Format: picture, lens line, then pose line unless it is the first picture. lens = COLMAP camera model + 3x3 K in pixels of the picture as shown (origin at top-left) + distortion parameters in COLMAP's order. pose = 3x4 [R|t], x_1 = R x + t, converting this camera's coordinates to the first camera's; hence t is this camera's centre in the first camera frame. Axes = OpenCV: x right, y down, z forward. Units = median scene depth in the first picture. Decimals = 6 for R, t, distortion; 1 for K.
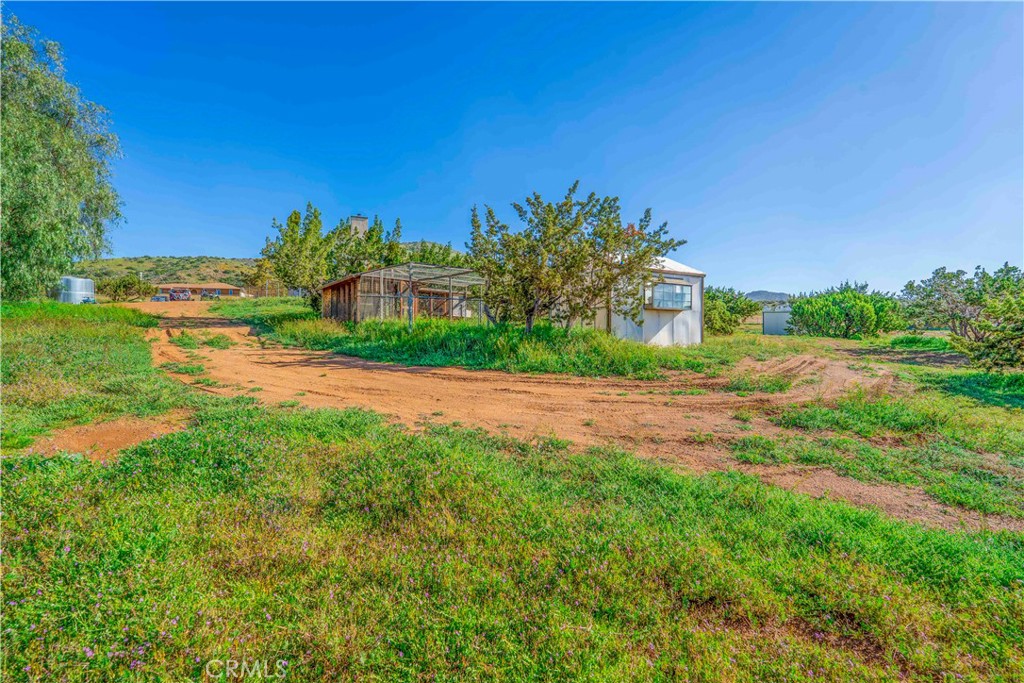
lens RADIAL K [[414.6, 0, 512.0], [0, 414.6, 341.5], [0, 0, 1]] dist [-0.001841, -0.000126]
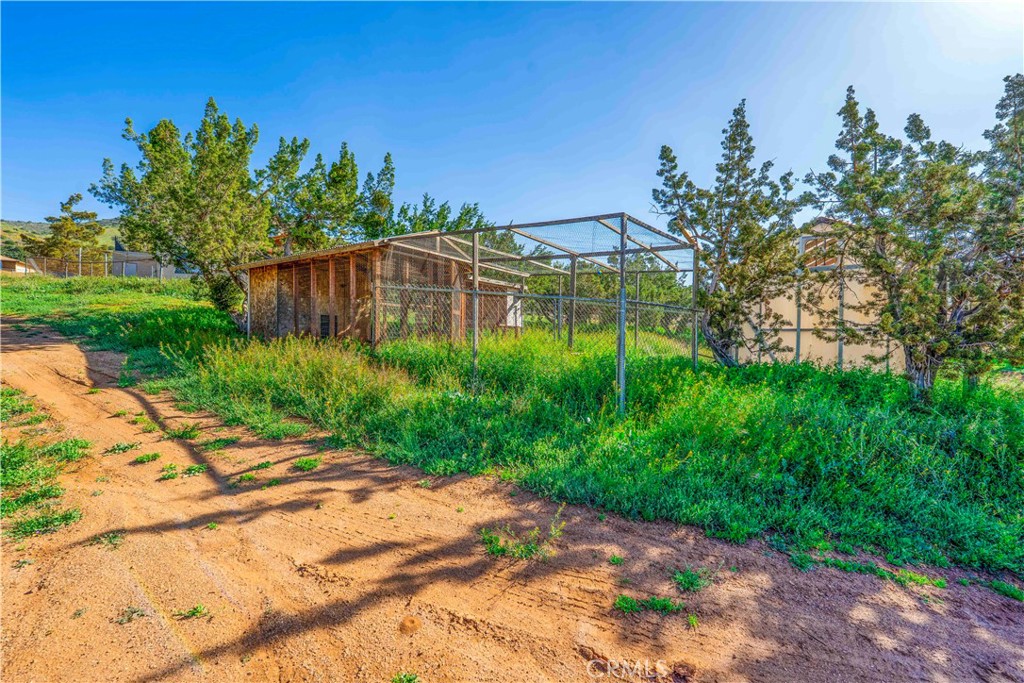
lens RADIAL K [[414.6, 0, 512.0], [0, 414.6, 341.5], [0, 0, 1]] dist [-0.001841, -0.000126]
pose [[0.956288, 0.000358, 0.292428, -0.292469], [-0.006496, 0.999778, 0.020021, -0.047335], [-0.292356, -0.021045, 0.956078, 0.405907]]
